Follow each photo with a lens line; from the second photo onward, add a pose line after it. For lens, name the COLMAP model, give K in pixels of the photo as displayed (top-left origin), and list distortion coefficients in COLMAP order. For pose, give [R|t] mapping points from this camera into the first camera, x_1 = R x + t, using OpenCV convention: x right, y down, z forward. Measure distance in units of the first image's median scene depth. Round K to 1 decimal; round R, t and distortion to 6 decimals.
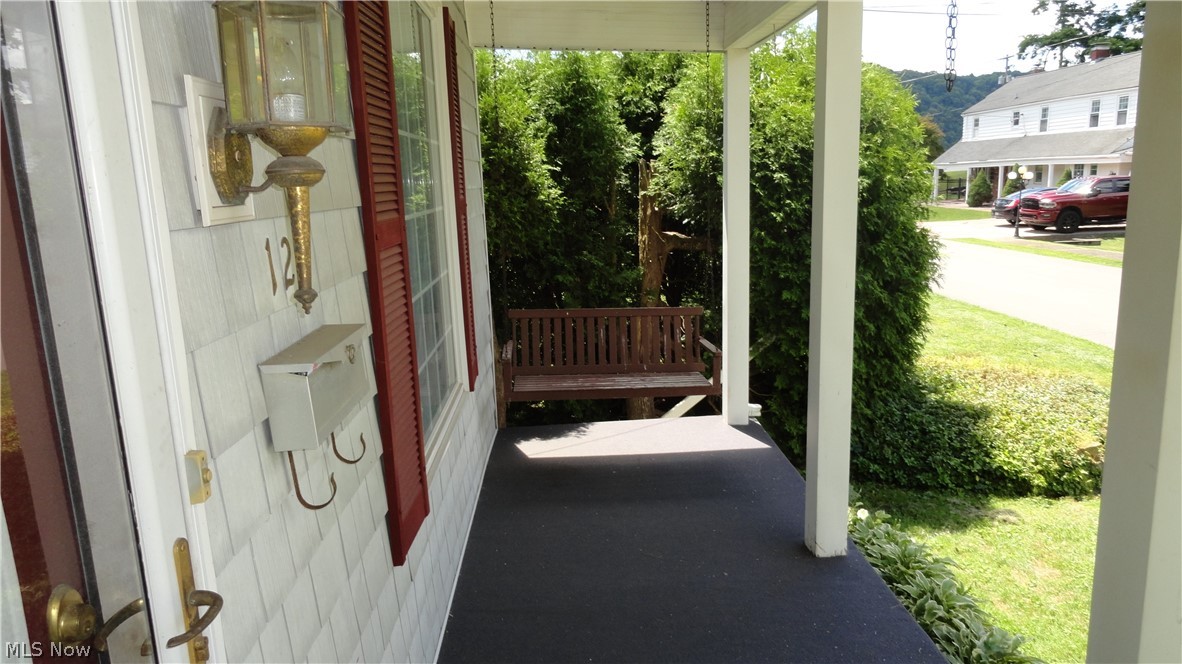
lens RADIAL K [[807.3, 0, 592.6], [0, 807.3, 331.3], [0, 0, 1]] dist [-0.008498, 0.007223]
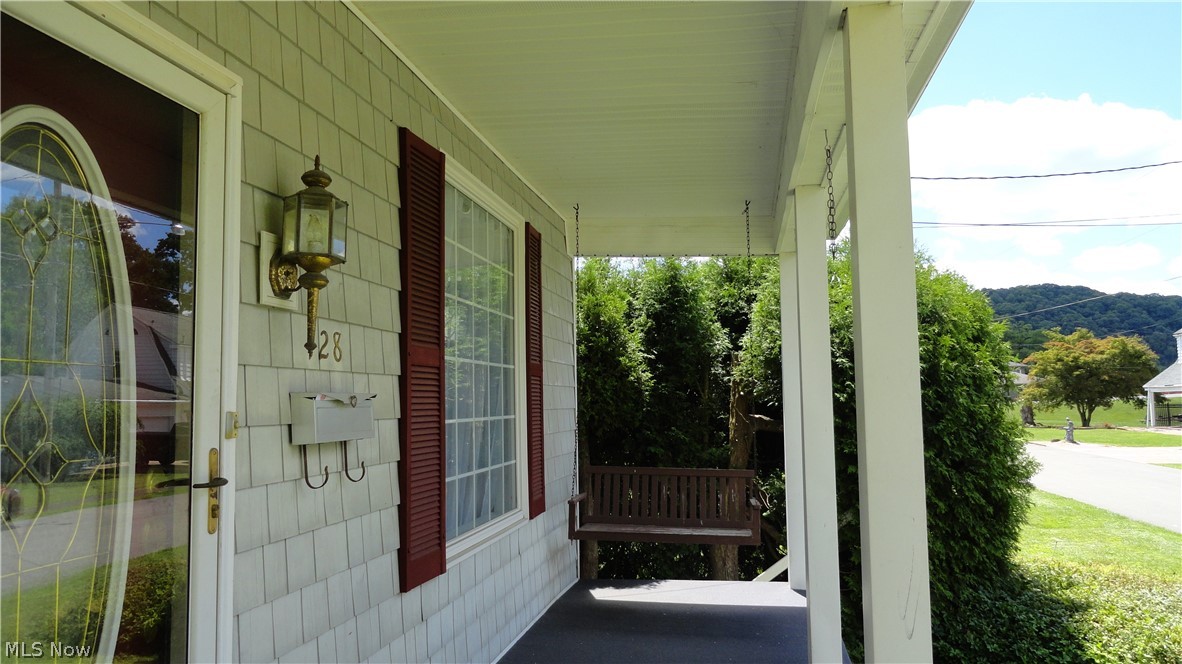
lens RADIAL K [[807.3, 0, 591.4], [0, 807.3, 334.4], [0, 0, 1]] dist [-0.008498, 0.007223]
pose [[0.973370, -0.000025, -0.229241, 0.139974], [-0.060740, 0.964231, -0.258011, 0.074446], [0.221047, 0.265064, 0.938552, -0.121004]]
